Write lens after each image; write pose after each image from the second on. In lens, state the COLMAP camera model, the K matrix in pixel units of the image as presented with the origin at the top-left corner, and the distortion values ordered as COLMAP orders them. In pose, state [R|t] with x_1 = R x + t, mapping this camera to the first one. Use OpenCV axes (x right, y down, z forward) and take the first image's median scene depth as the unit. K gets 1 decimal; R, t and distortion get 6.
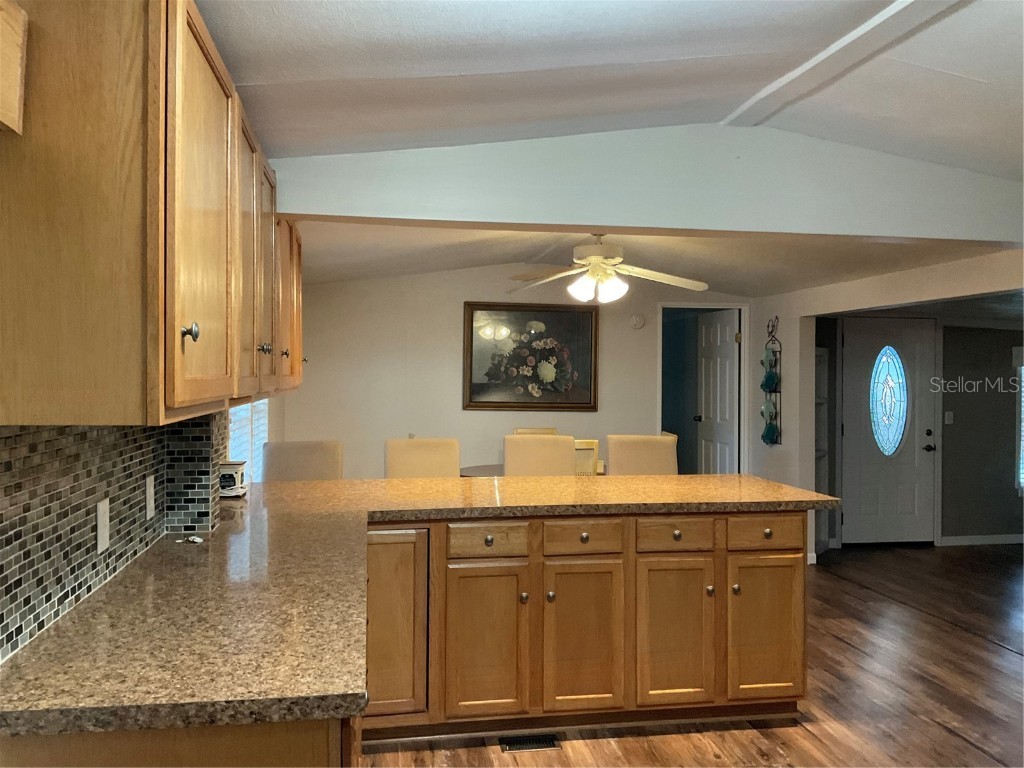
lens RADIAL K [[852.4, 0, 520.3], [0, 852.4, 374.8], [0, 0, 1]] dist [0.084404, -0.144642]
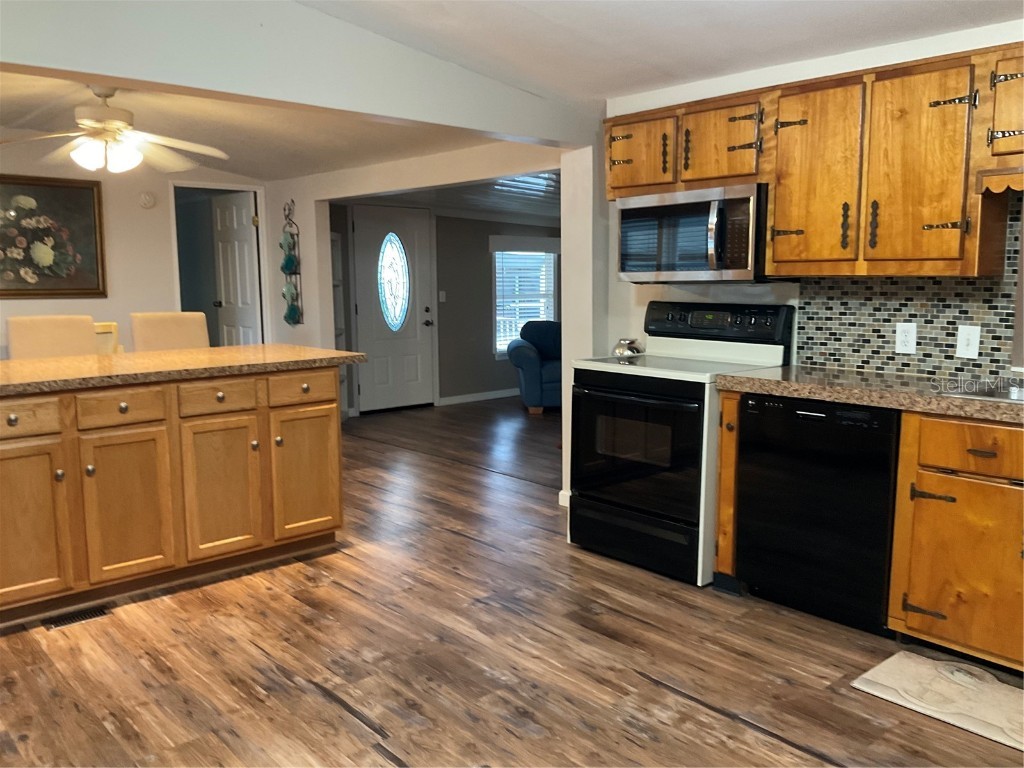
lens RADIAL K [[852.4, 0, 509.5], [0, 852.4, 377.9], [0, 0, 1]] dist [0.084404, -0.144642]
pose [[0.855104, -0.077341, 0.512655, -0.041454], [0.013816, 0.991859, 0.126590, 0.030221], [-0.518272, -0.101165, 0.849211, -0.054778]]
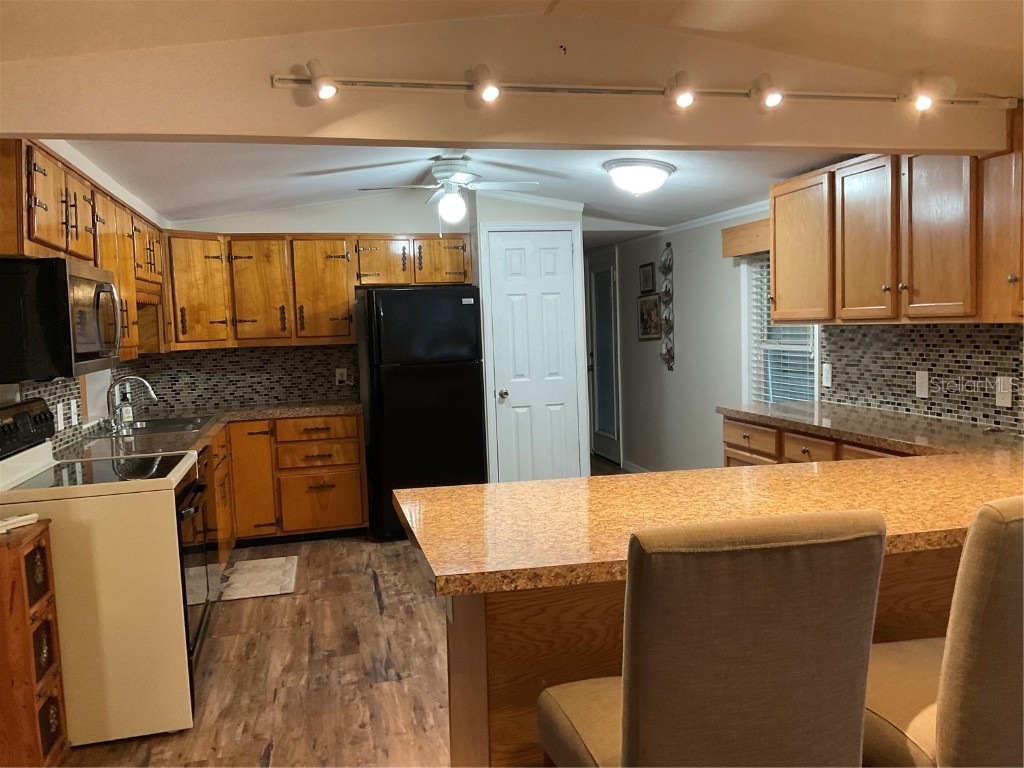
lens RADIAL K [[852.4, 0, 521.4], [0, 852.4, 377.5], [0, 0, 1]] dist [0.084404, -0.144642]
pose [[-0.997365, 0.049242, -0.053269, 1.091379], [0.045886, 0.996990, 0.062498, 0.005389], [0.056187, 0.059889, -0.996622, 5.589898]]
